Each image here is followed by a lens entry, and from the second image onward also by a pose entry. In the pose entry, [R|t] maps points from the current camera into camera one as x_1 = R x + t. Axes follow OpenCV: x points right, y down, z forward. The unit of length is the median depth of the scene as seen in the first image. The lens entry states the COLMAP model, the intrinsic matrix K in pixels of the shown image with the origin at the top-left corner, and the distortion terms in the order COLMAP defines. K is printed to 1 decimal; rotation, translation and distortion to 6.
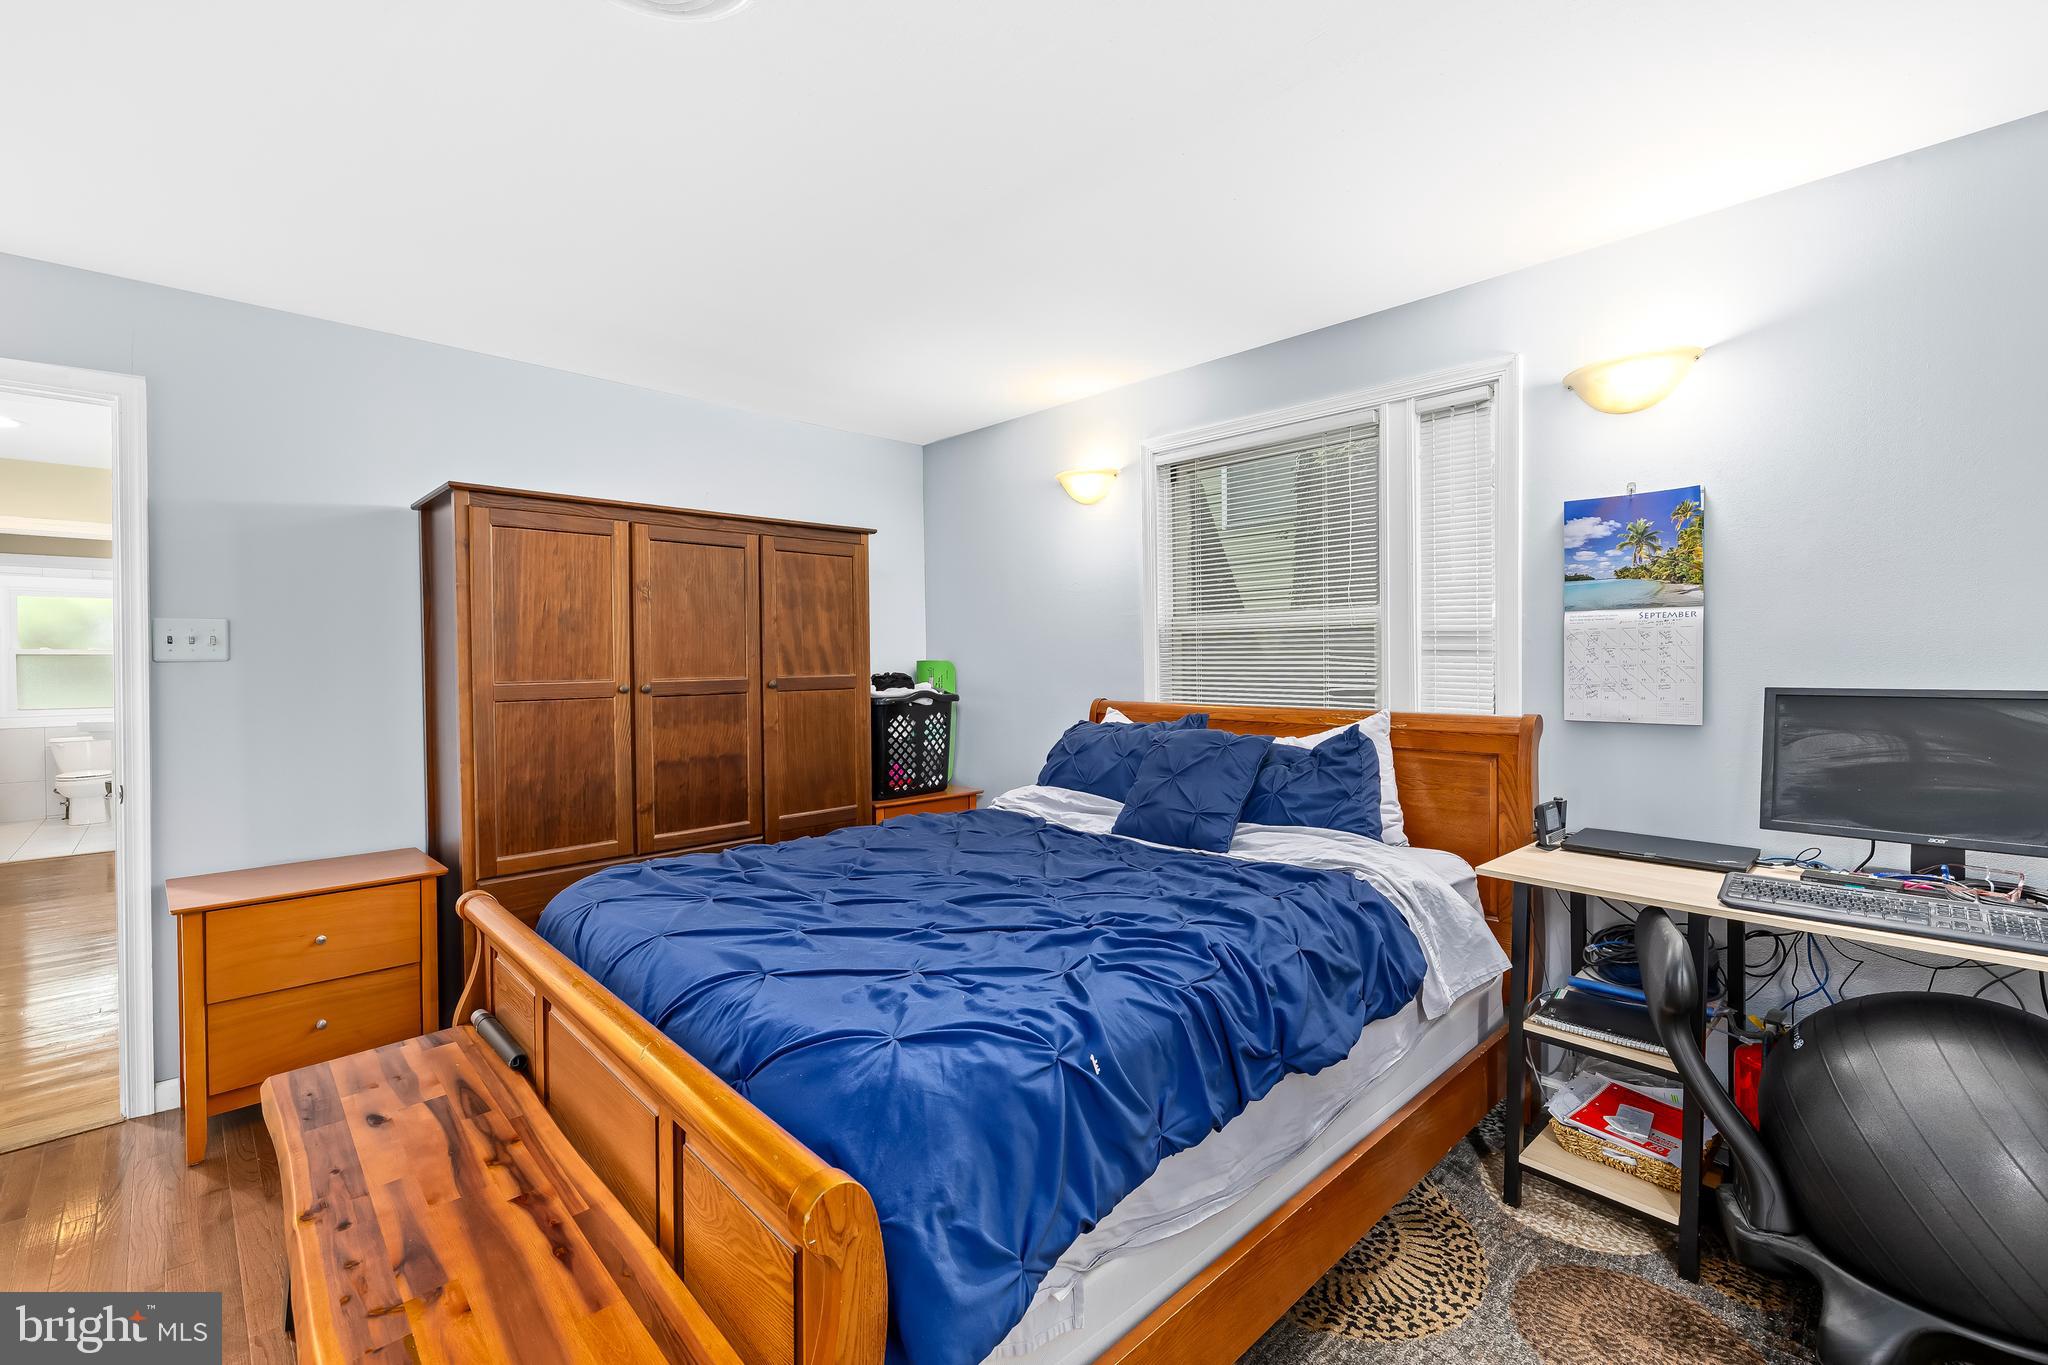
lens RADIAL K [[884.9, 0, 1024.9], [0, 884.9, 674.3], [0, 0, 1]] dist [-0.000601, -0.000150]
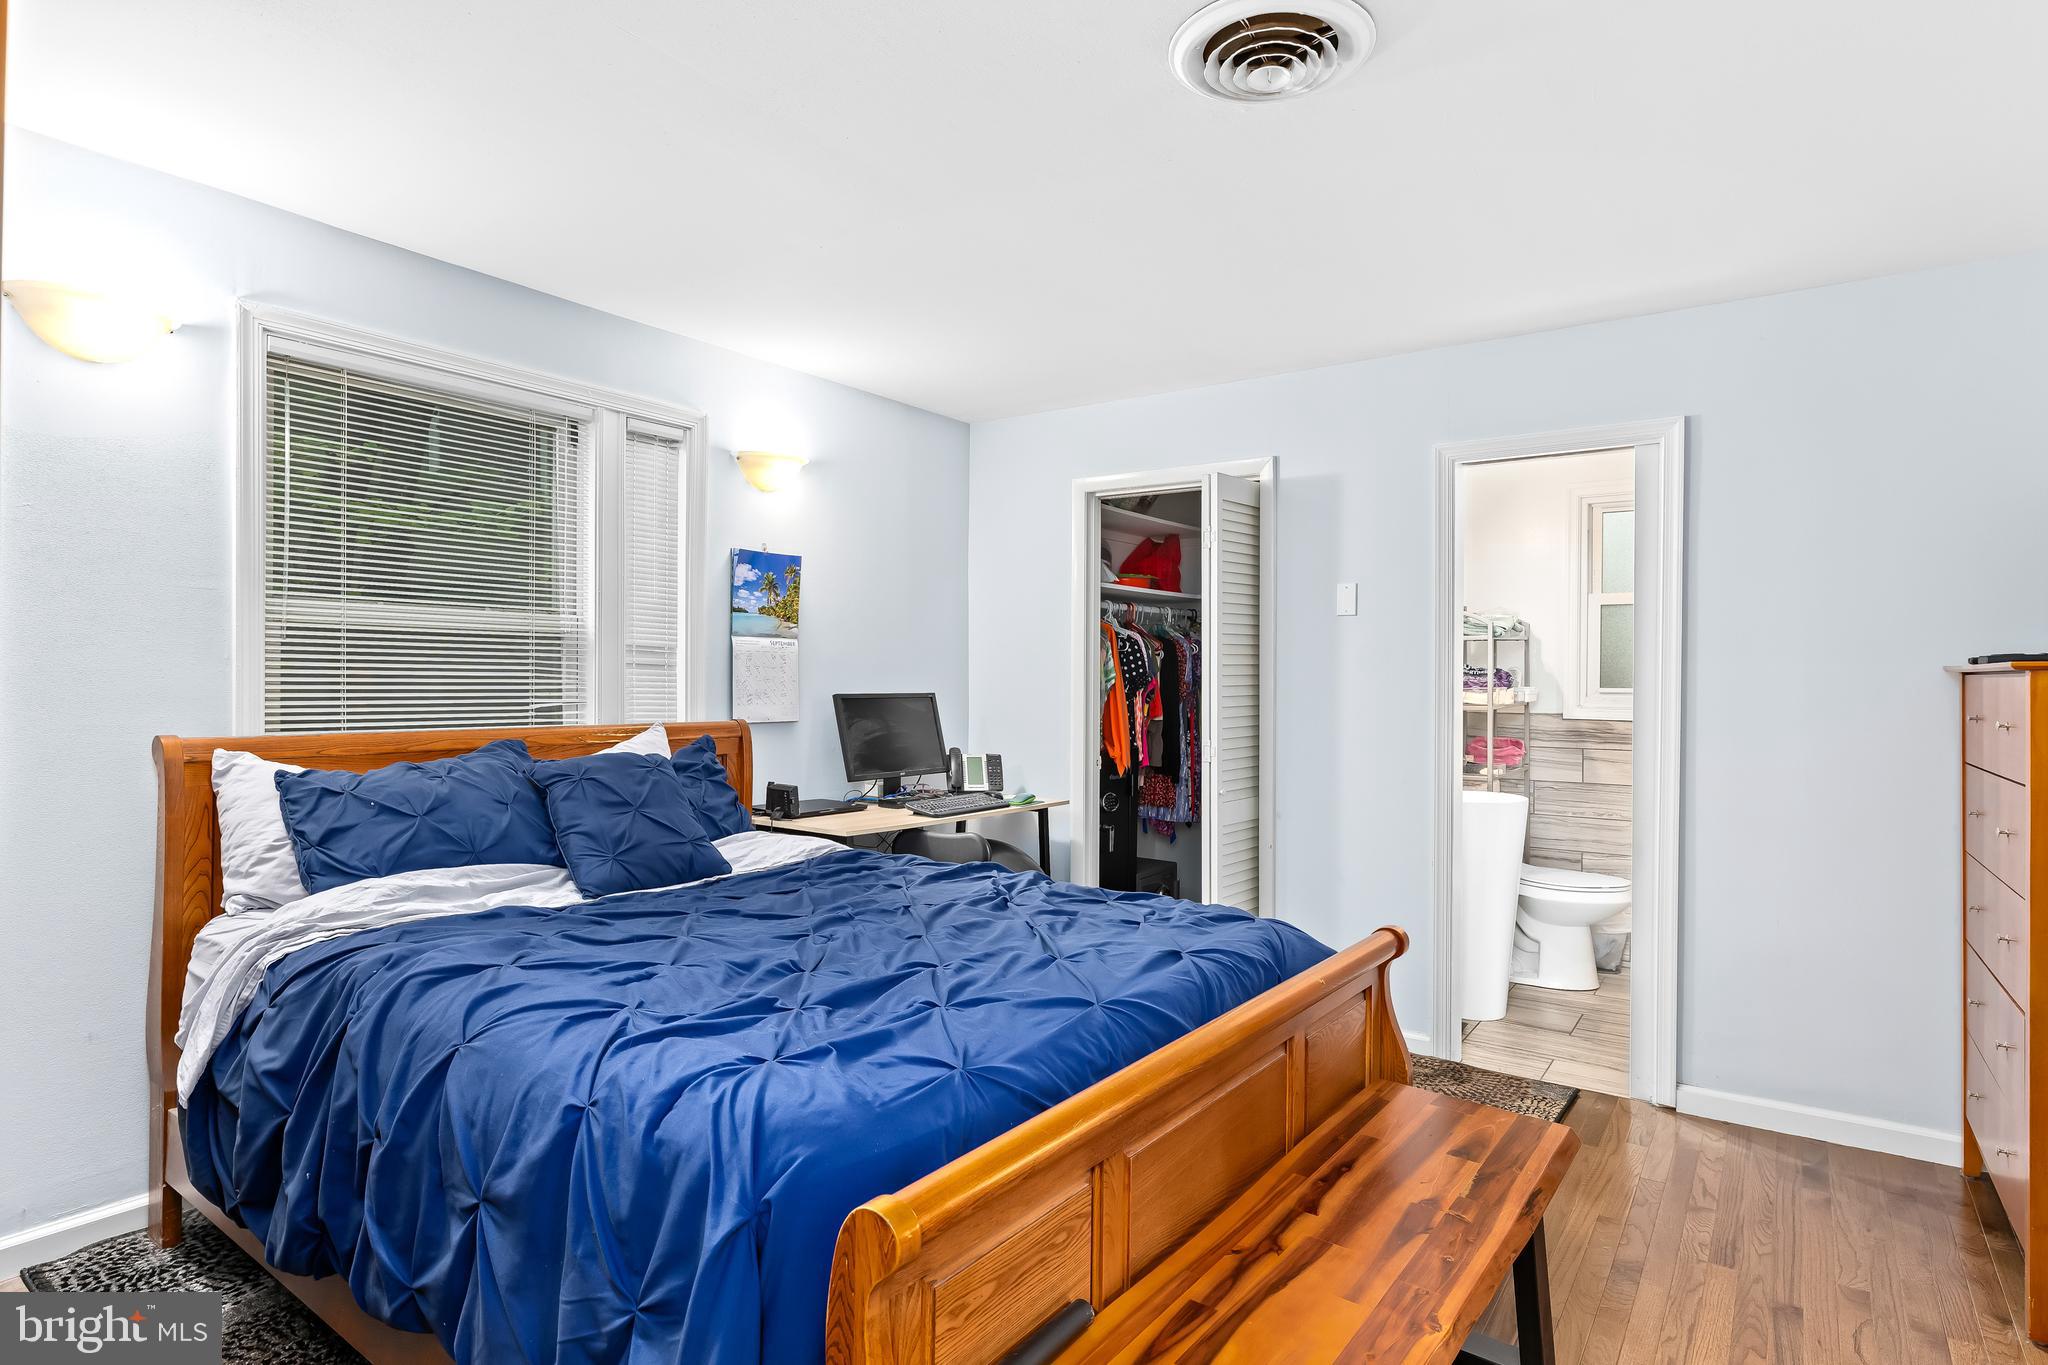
lens RADIAL K [[1124.5, 0, 1024.3], [0, 1124.5, 683.5], [0, 0, 1]] dist [0.005349, 0.000006]
pose [[-0.198848, -0.000541, 0.980030, -1.071903], [0.002723, 0.999996, 0.001105, -0.004932], [-0.980027, 0.002889, -0.198845, 0.956765]]
